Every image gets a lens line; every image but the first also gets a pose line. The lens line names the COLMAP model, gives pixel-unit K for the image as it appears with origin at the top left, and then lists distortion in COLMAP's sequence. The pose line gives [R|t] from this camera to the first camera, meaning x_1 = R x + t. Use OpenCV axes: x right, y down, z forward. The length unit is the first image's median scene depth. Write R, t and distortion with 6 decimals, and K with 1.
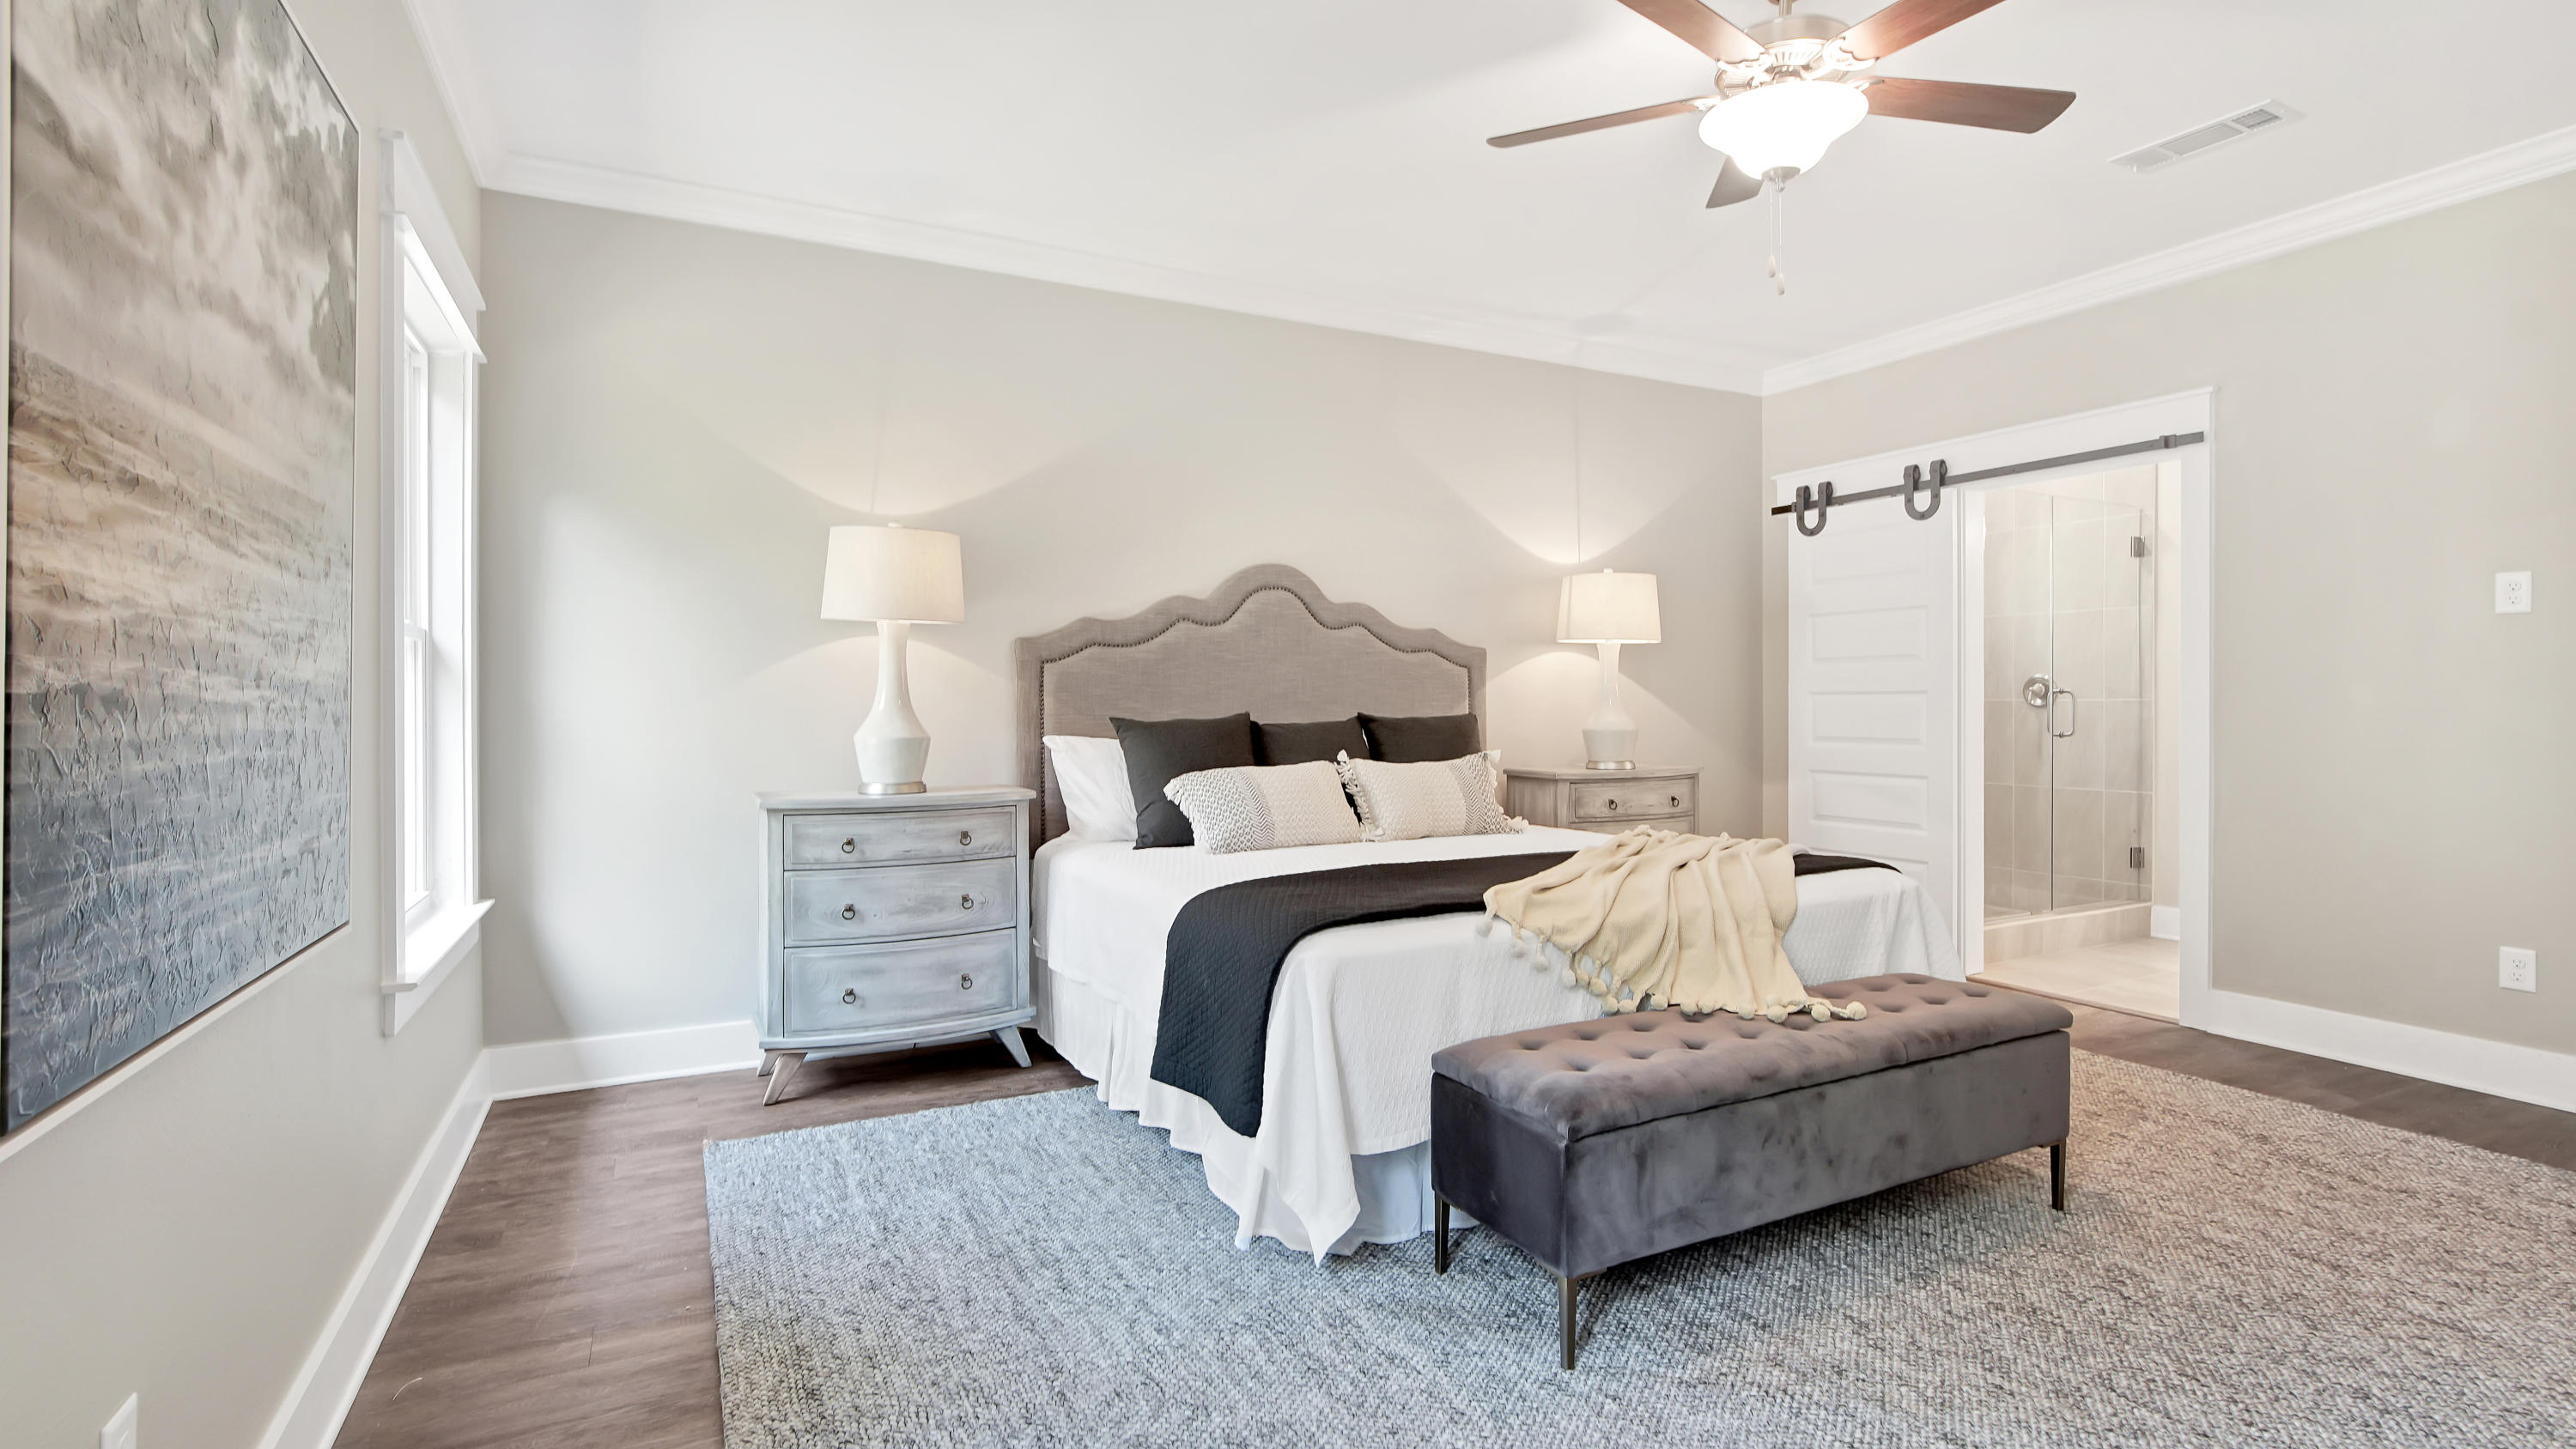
lens RADIAL K [[1203.8, 0, 1275.0], [0, 1203.8, 704.8], [0, 0, 1]] dist [-0.009498, 0.000200]
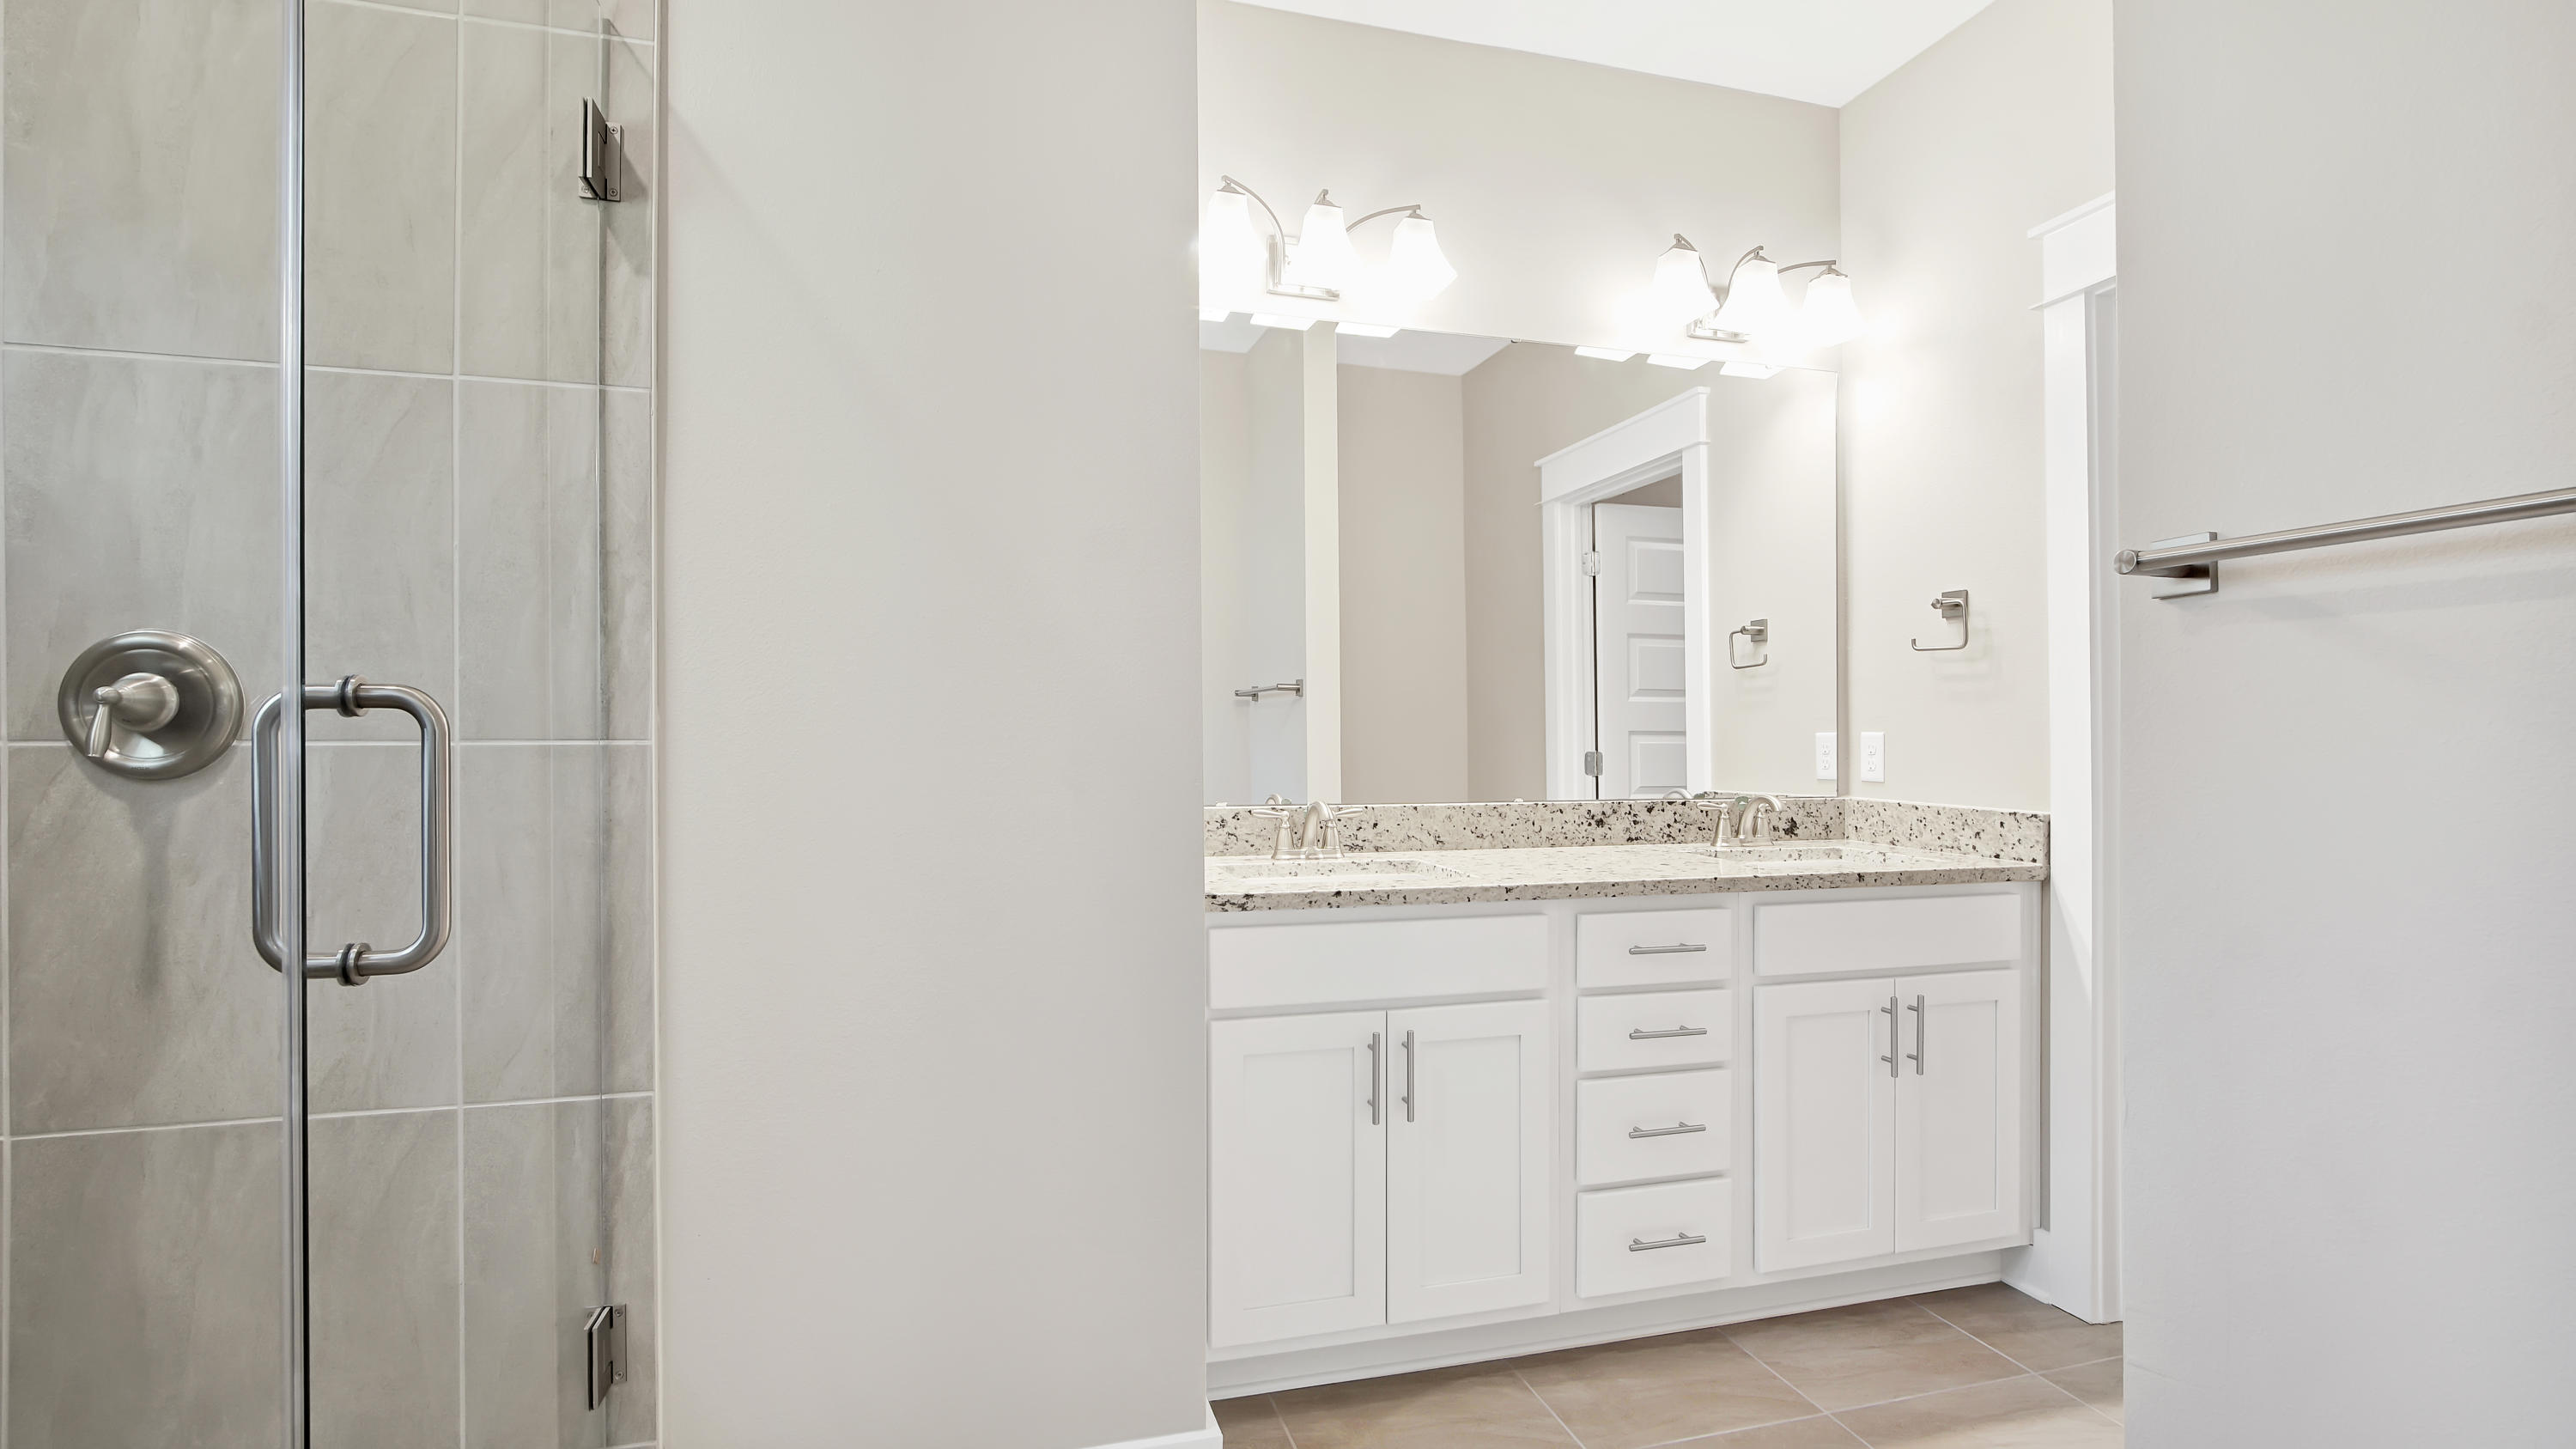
lens RADIAL K [[1204.2, 0, 1275.0], [0, 1204.2, 704.8], [0, 0, 1]] dist [-0.009498, 0.000200]
pose [[0.189504, 0.012353, 0.981802, 0.490773], [0.006773, 0.999881, -0.013888, -0.007421], [-0.981857, 0.009281, 0.189398, 0.804634]]
